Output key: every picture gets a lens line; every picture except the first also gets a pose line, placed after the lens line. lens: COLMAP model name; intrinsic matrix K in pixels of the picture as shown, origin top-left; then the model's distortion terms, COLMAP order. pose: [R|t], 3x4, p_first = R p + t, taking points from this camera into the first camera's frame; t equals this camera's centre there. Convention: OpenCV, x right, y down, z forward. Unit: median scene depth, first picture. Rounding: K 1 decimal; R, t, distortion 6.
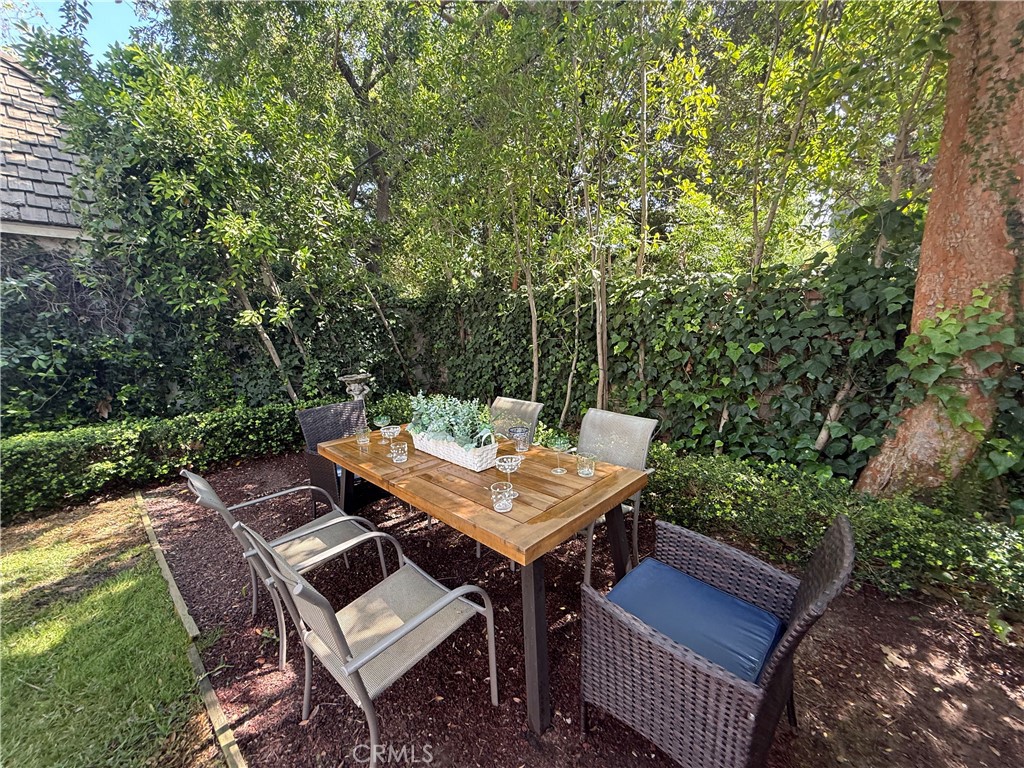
lens RADIAL K [[411.0, 0, 510.4], [0, 411.0, 382.1], [0, 0, 1]] dist [-0.000546, -0.000028]
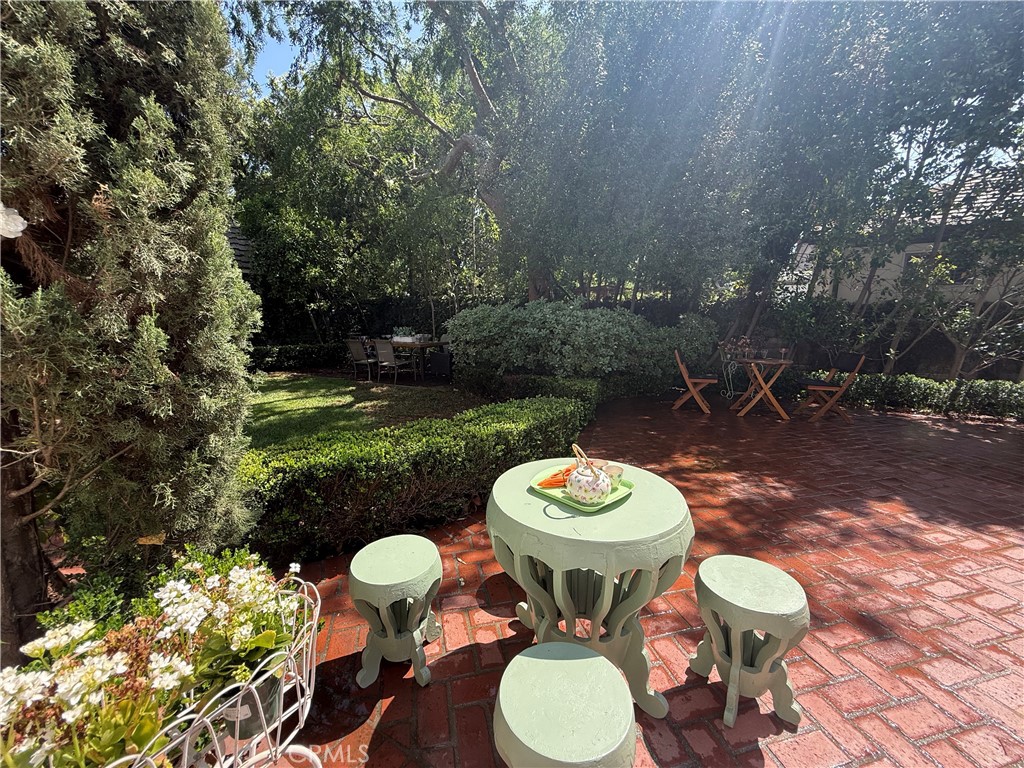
lens RADIAL K [[411.0, 0, 512.5], [0, 411.0, 386.4], [0, 0, 1]] dist [-0.000546, -0.000028]
pose [[0.987760, -0.004287, 0.155922, 0.130508], [0.002844, 0.999951, 0.009476, 0.247782], [-0.155955, -0.008917, 0.987724, -1.329209]]
